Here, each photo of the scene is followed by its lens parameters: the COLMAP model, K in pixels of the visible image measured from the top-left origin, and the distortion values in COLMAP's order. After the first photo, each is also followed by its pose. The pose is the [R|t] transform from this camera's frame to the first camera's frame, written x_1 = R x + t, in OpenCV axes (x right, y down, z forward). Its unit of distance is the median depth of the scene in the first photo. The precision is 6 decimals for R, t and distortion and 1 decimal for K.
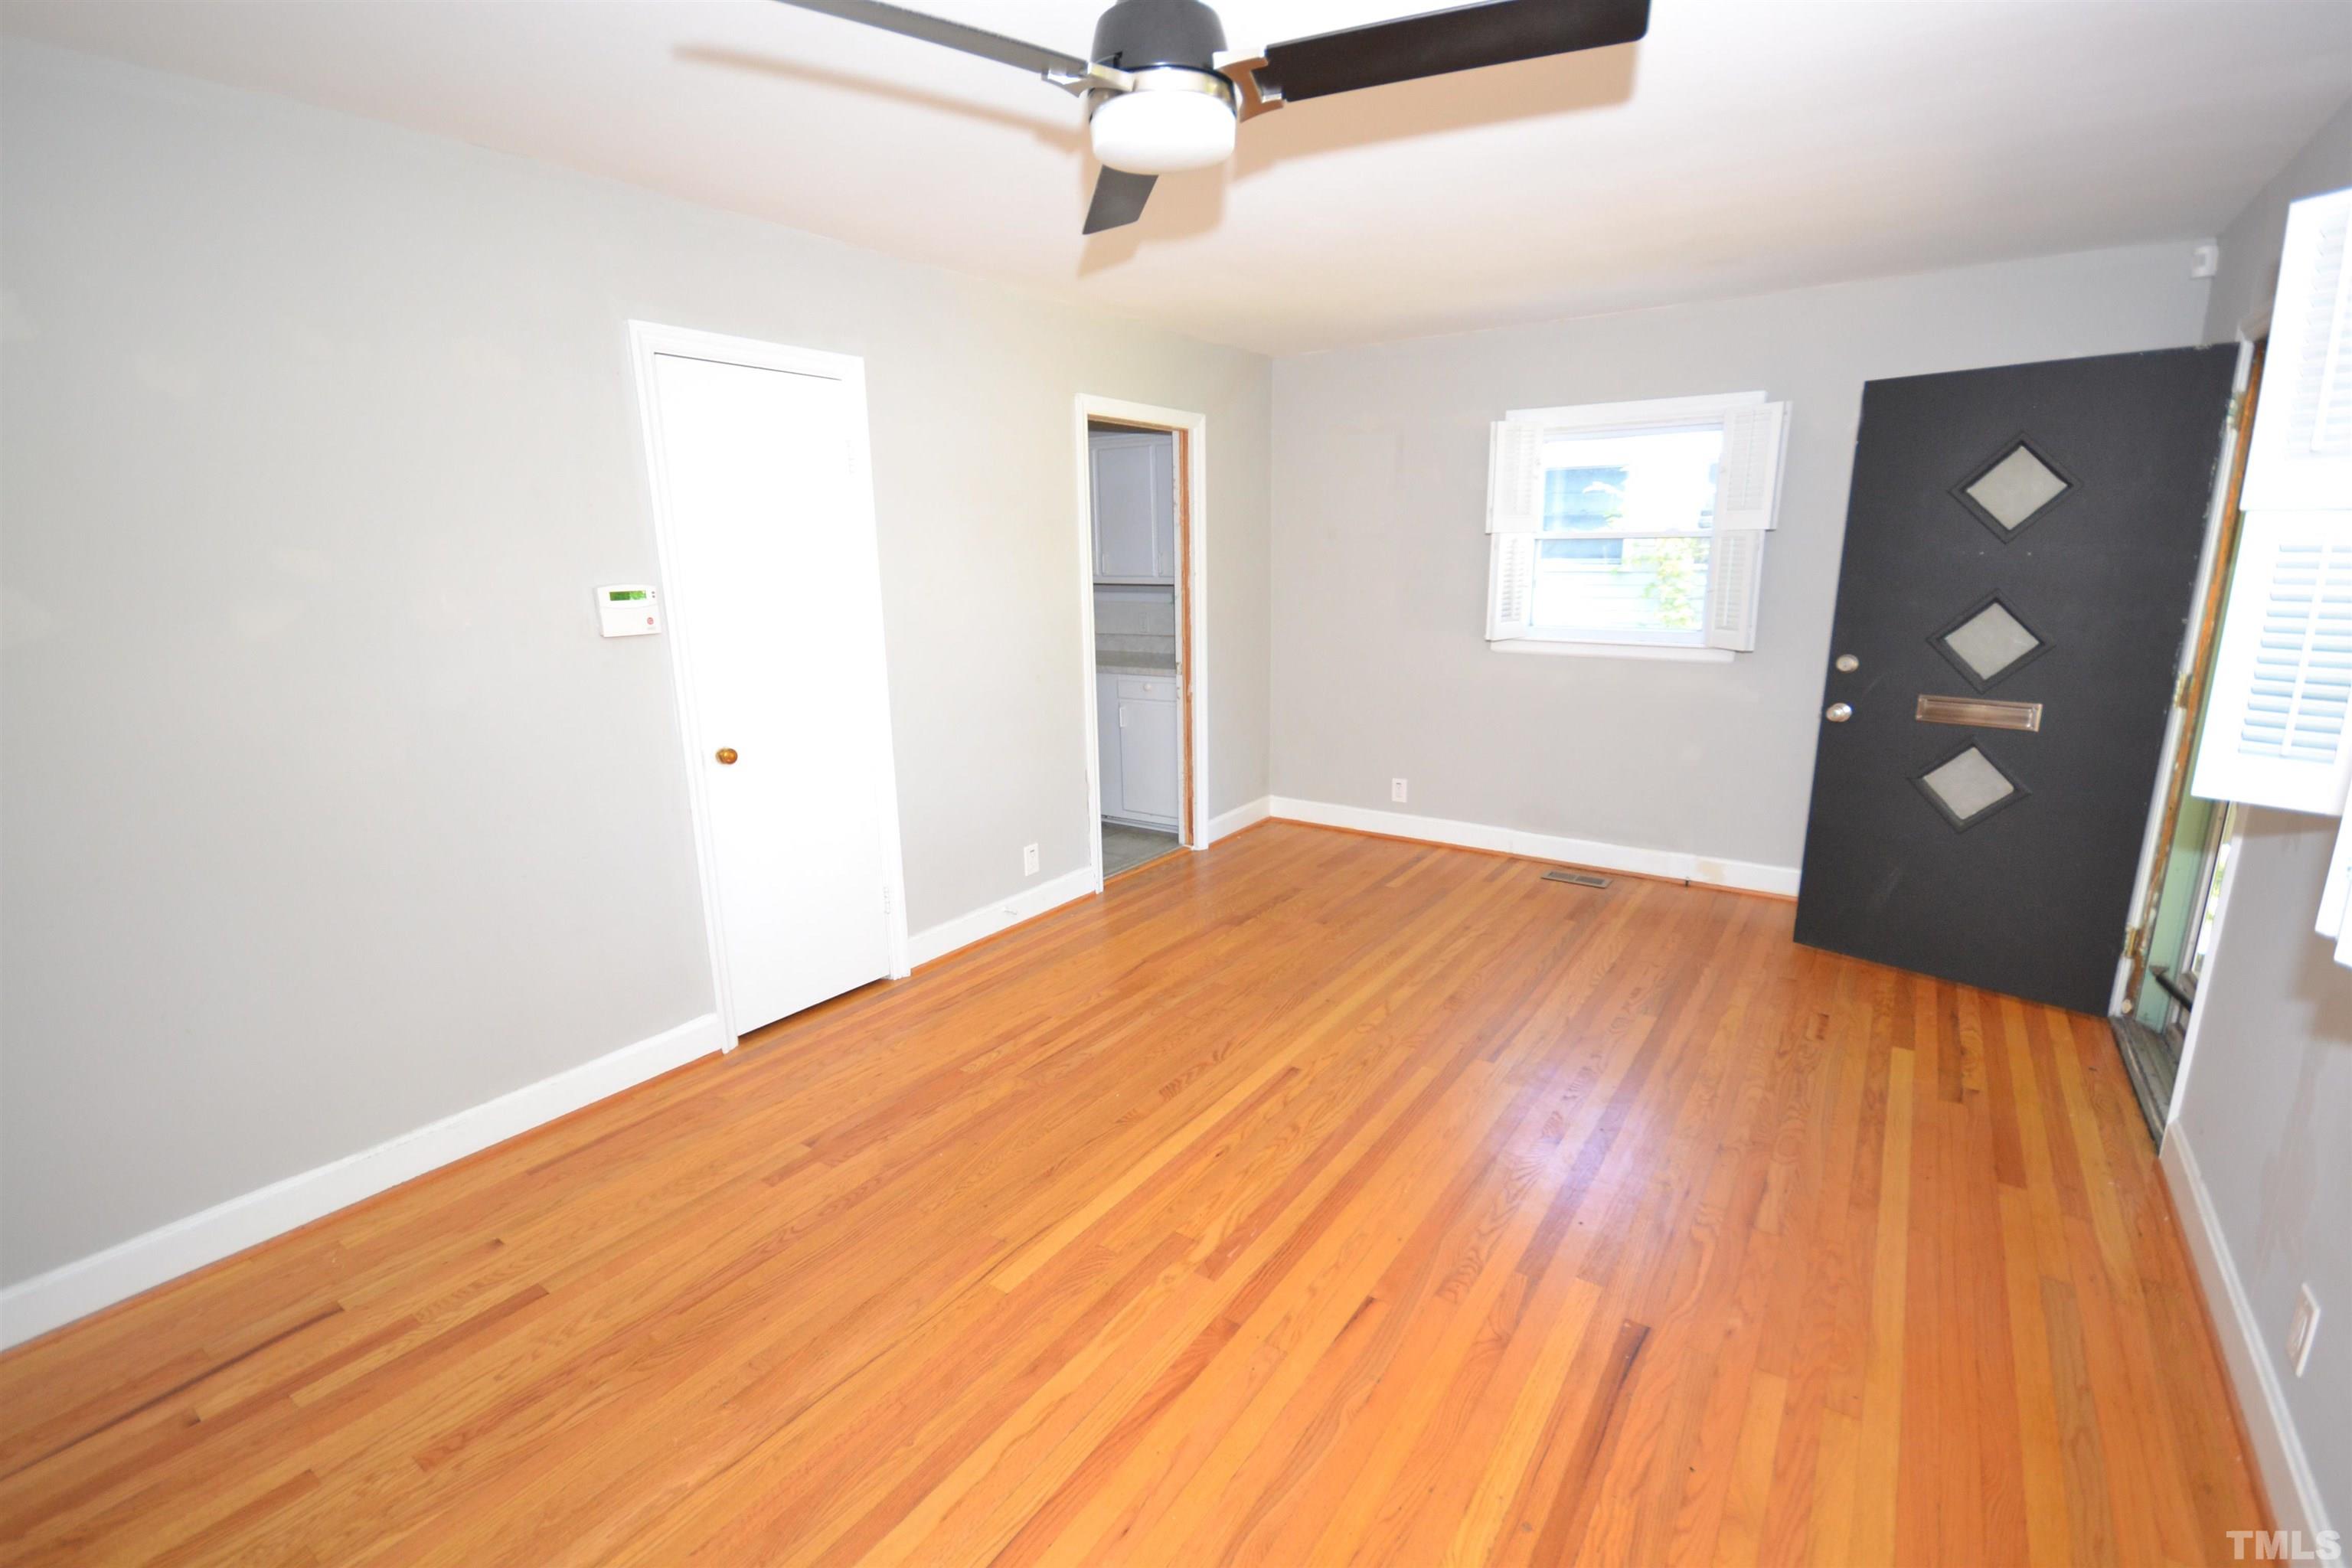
lens RADIAL K [[1044.3, 0, 1184.7], [0, 1044.3, 799.4], [0, 0, 1]] dist [-0.001595, 0.001546]
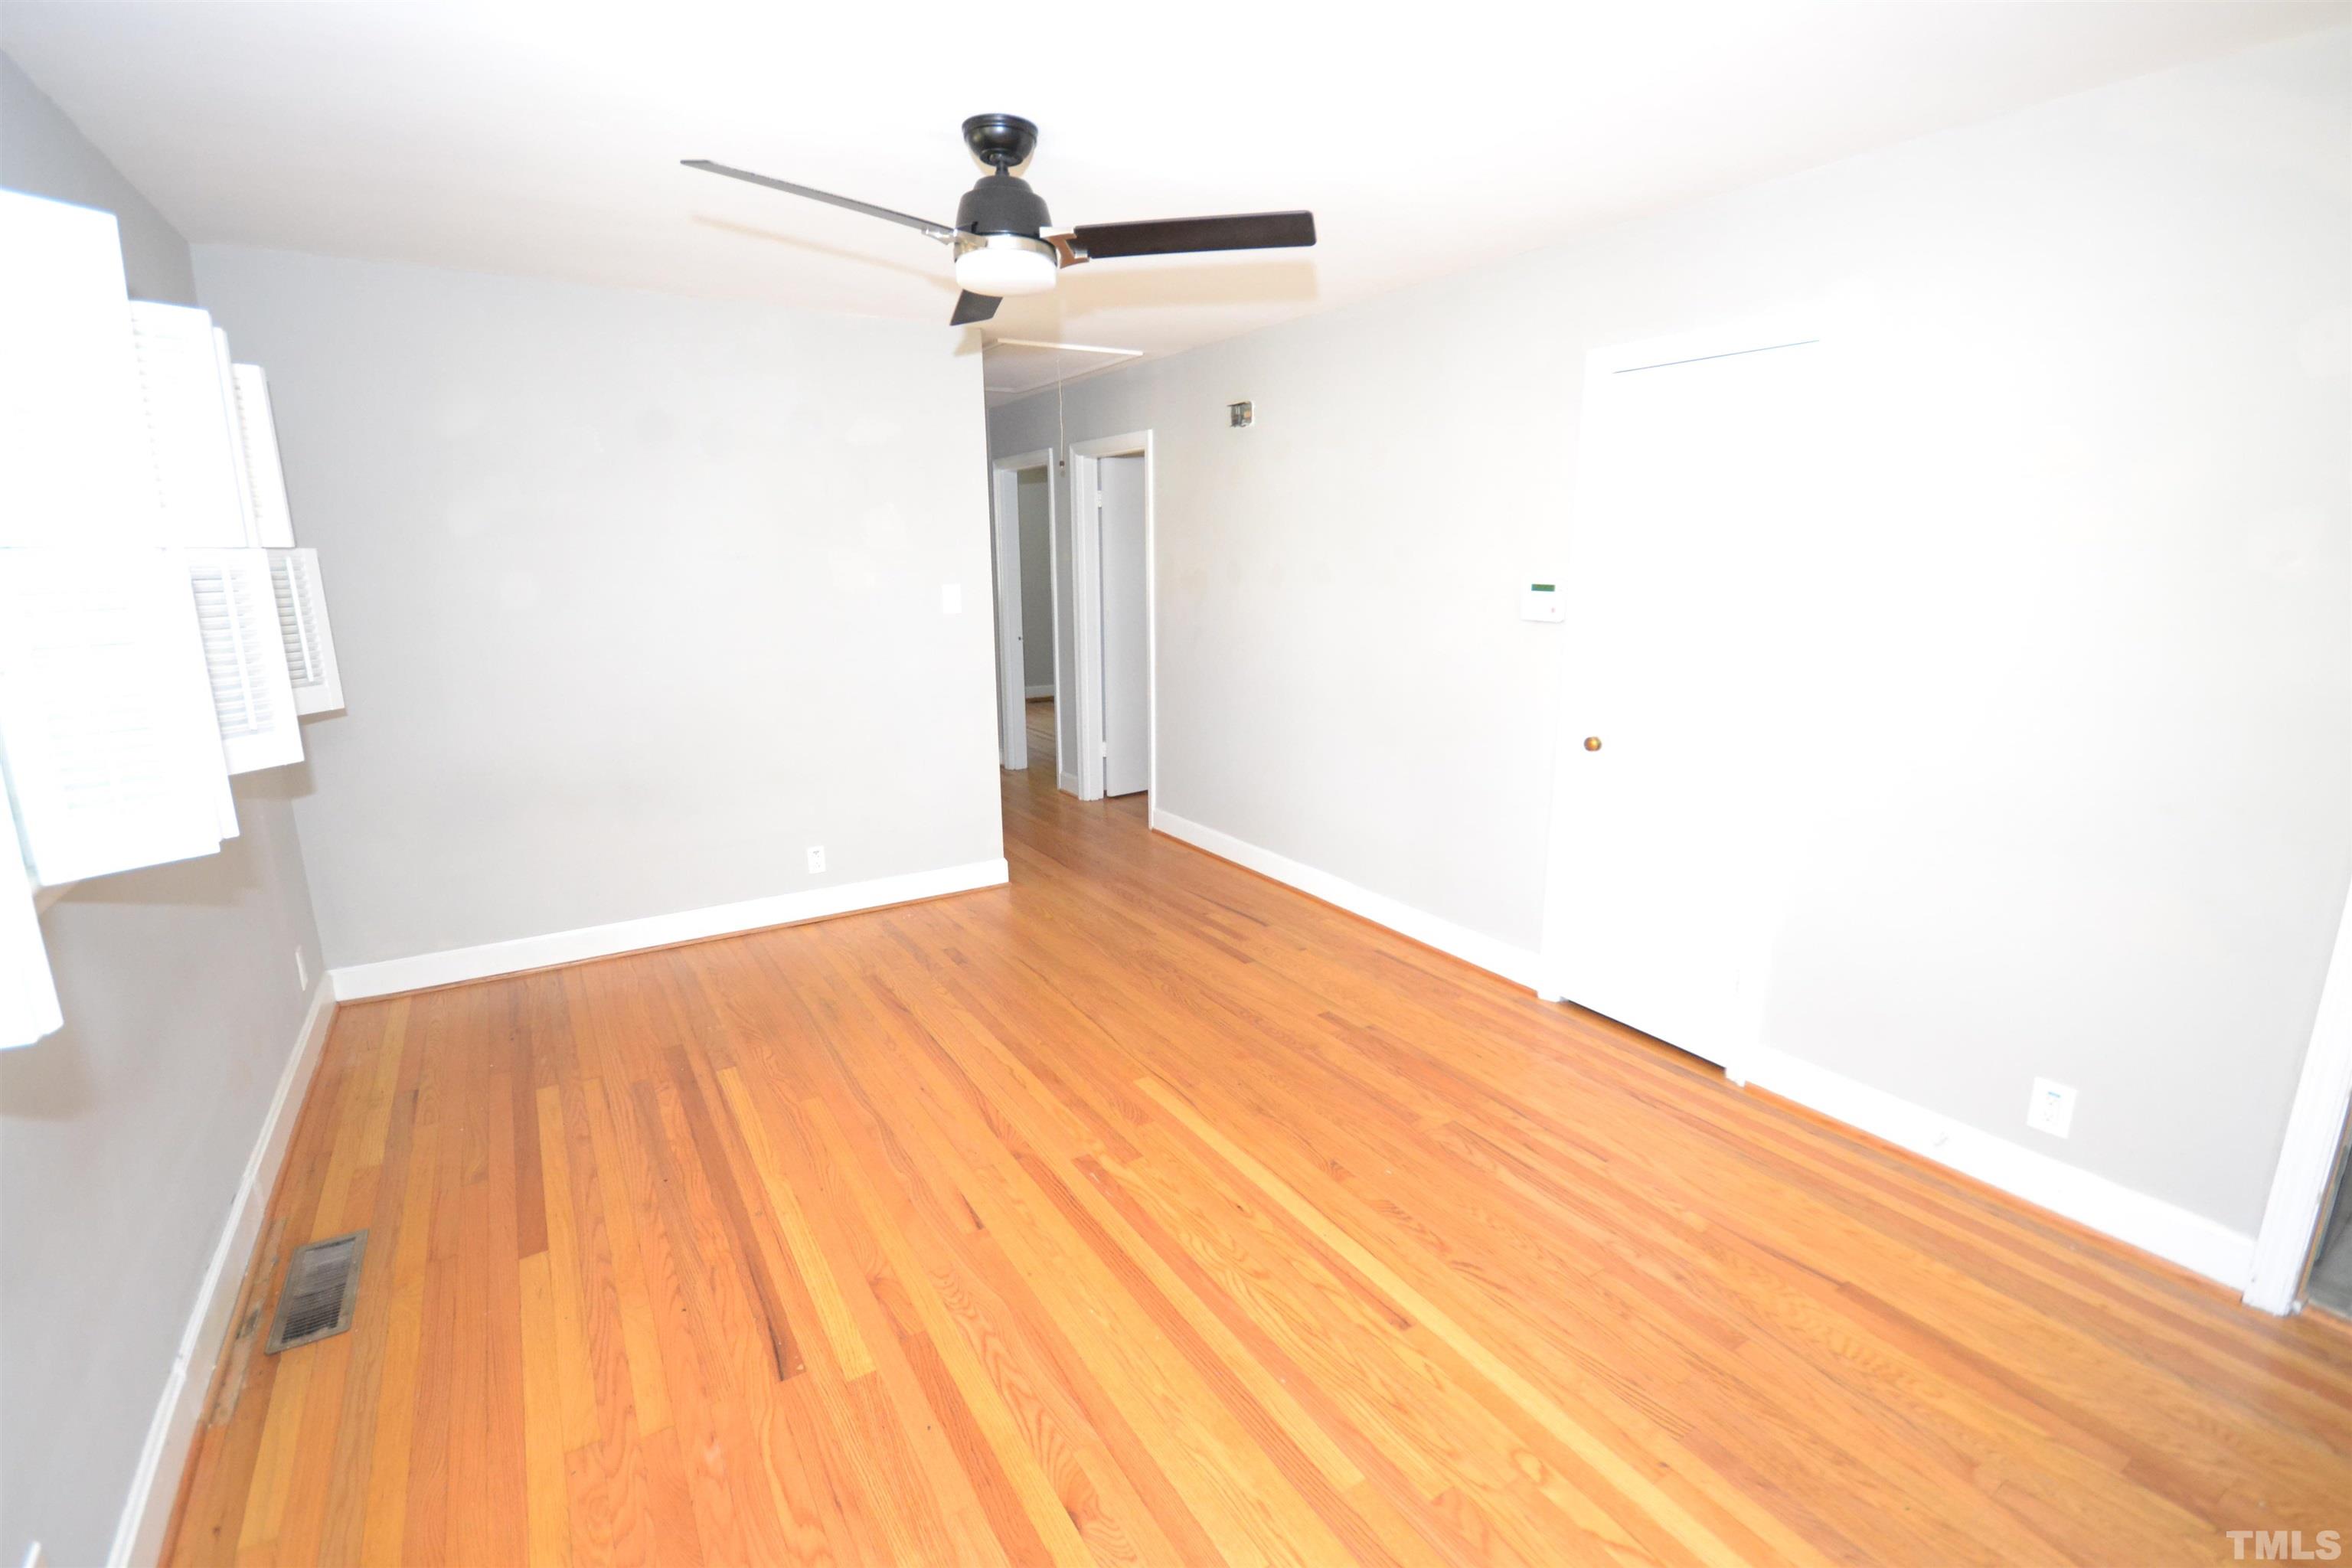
lens RADIAL K [[1044.3, 0, 1184.7], [0, 1044.3, 799.4], [0, 0, 1]] dist [-0.001595, 0.001546]
pose [[-0.386200, 0.227329, -0.893963, 0.814853], [-0.211711, 0.921438, 0.325777, -0.293462], [0.897790, 0.315077, -0.307732, 1.147148]]
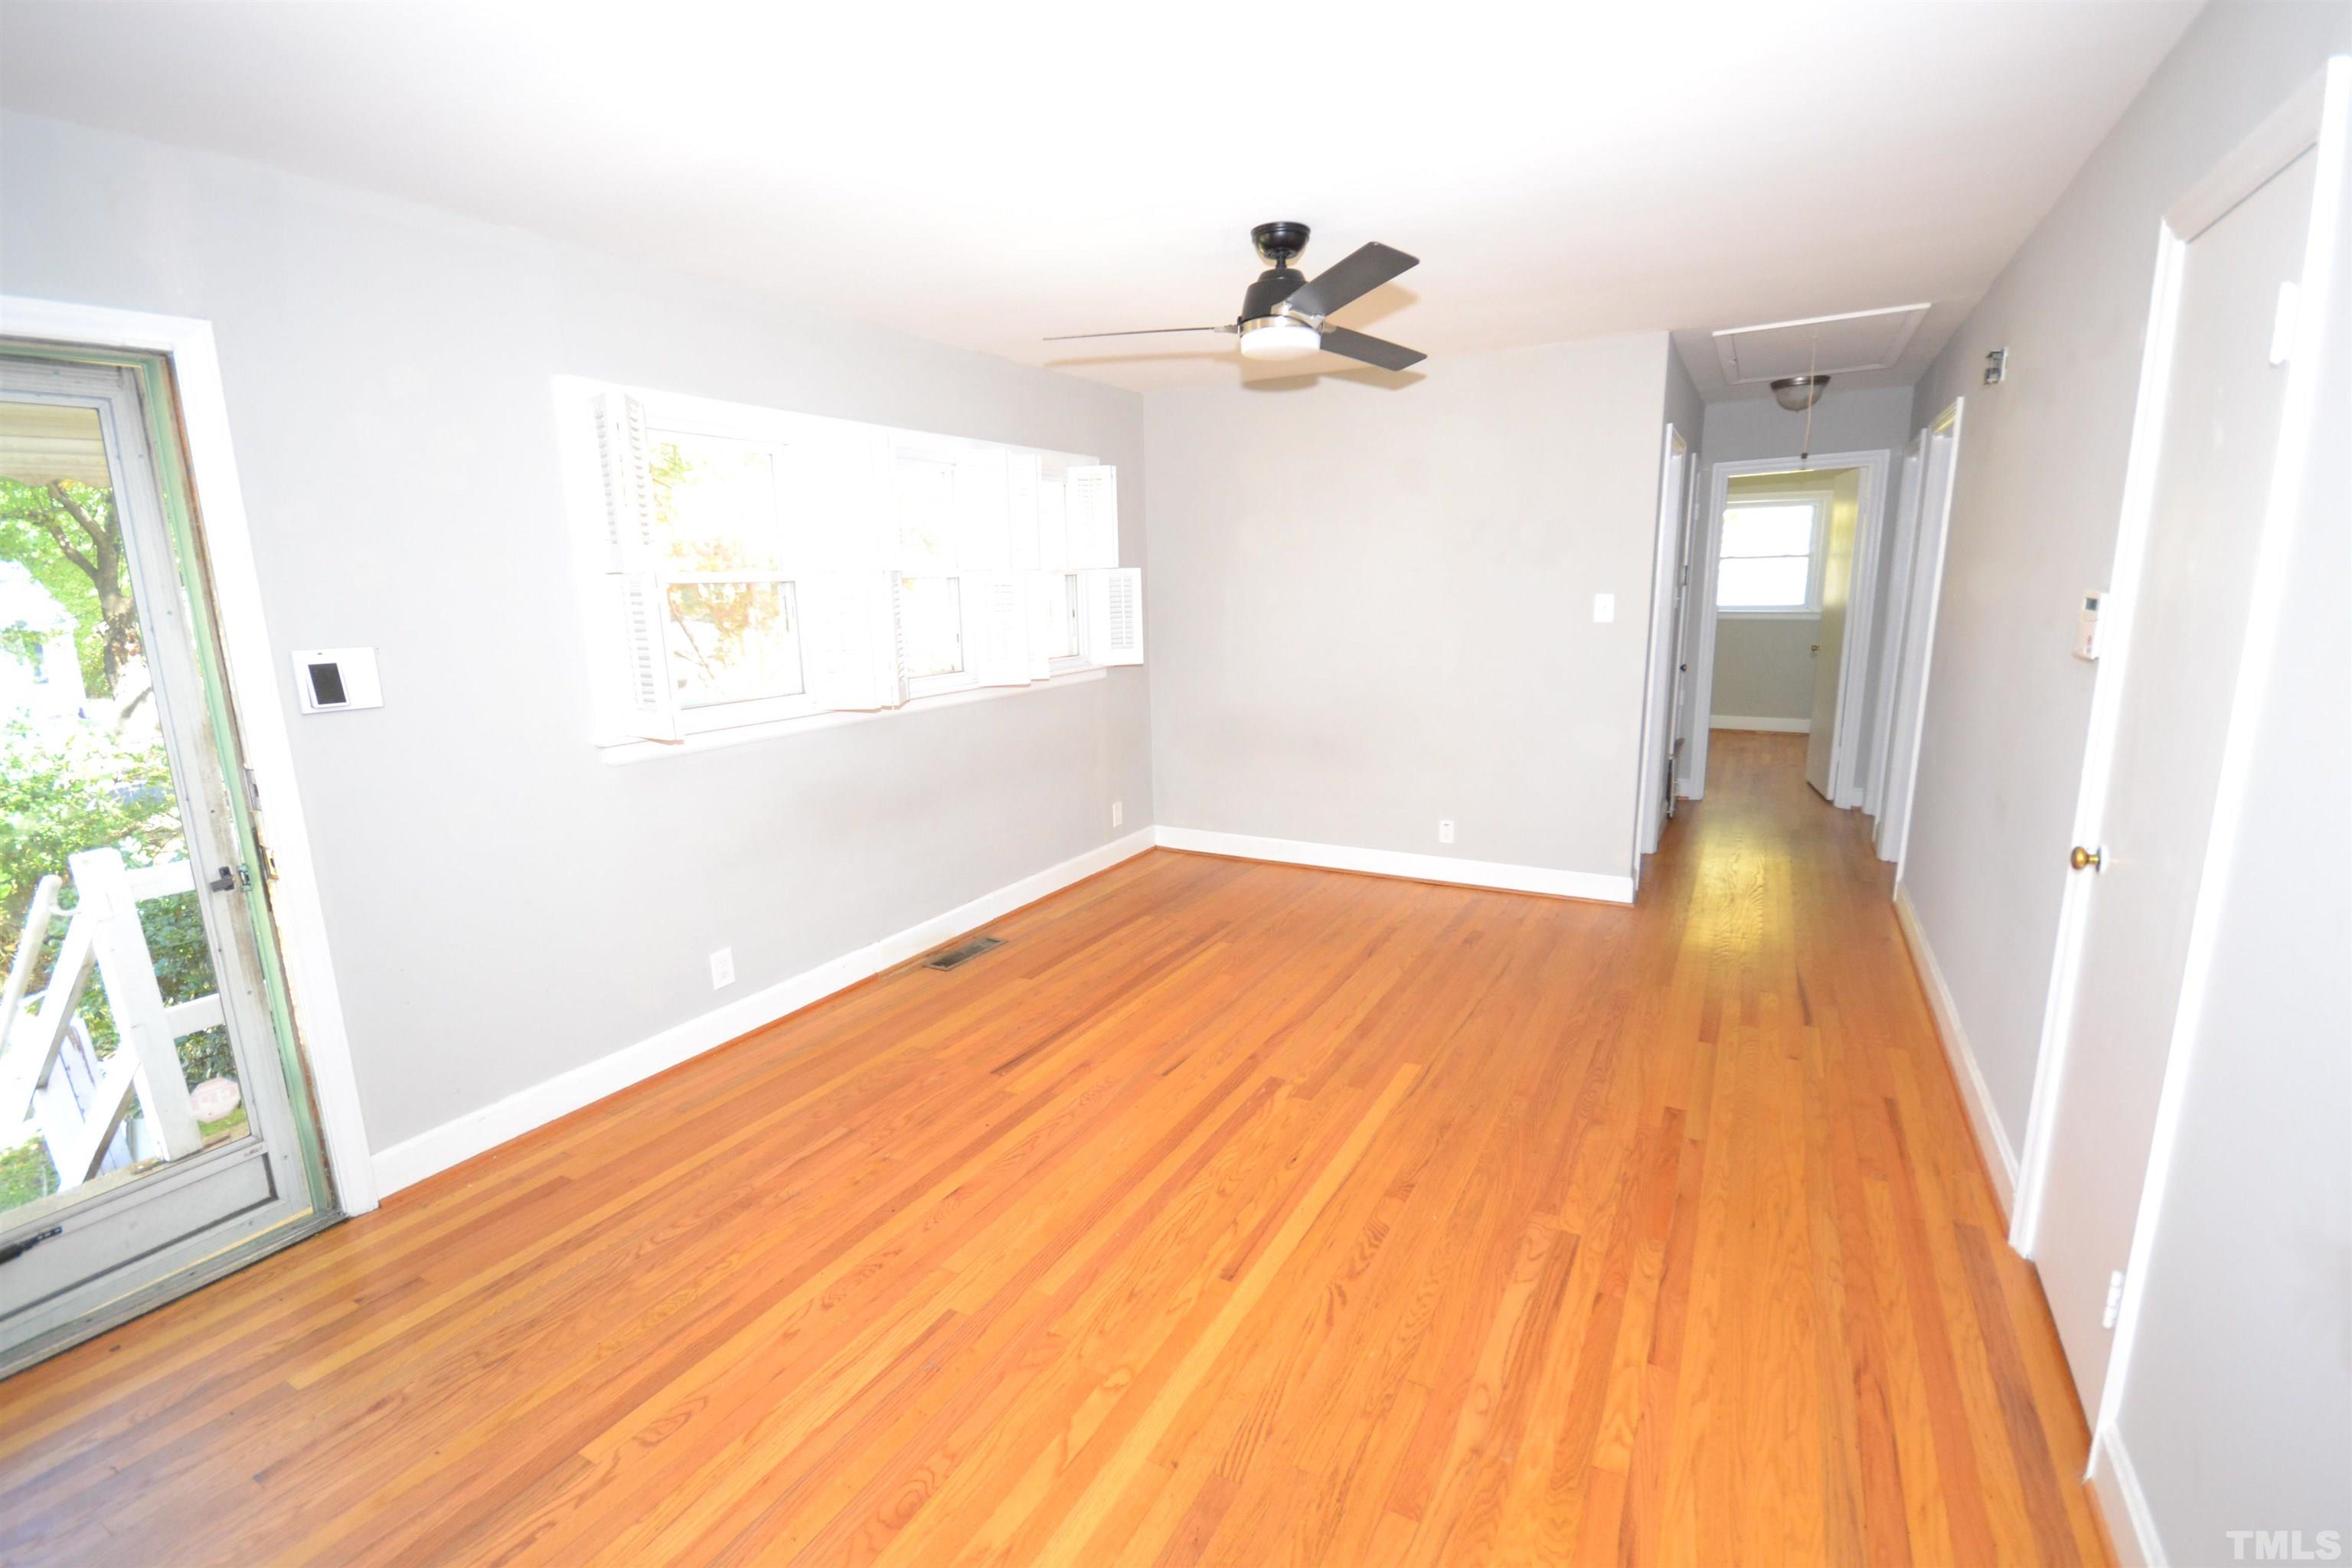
lens RADIAL K [[1040.7, 0, 1183.1], [0, 1040.7, 808.1], [0, 0, 1]] dist [0.002275, -0.010746]
pose [[-0.994333, 0.056218, -0.090233, 0.217127], [0.010358, 0.895937, 0.444061, -0.430863], [0.105808, 0.440609, -0.891442, 1.776047]]
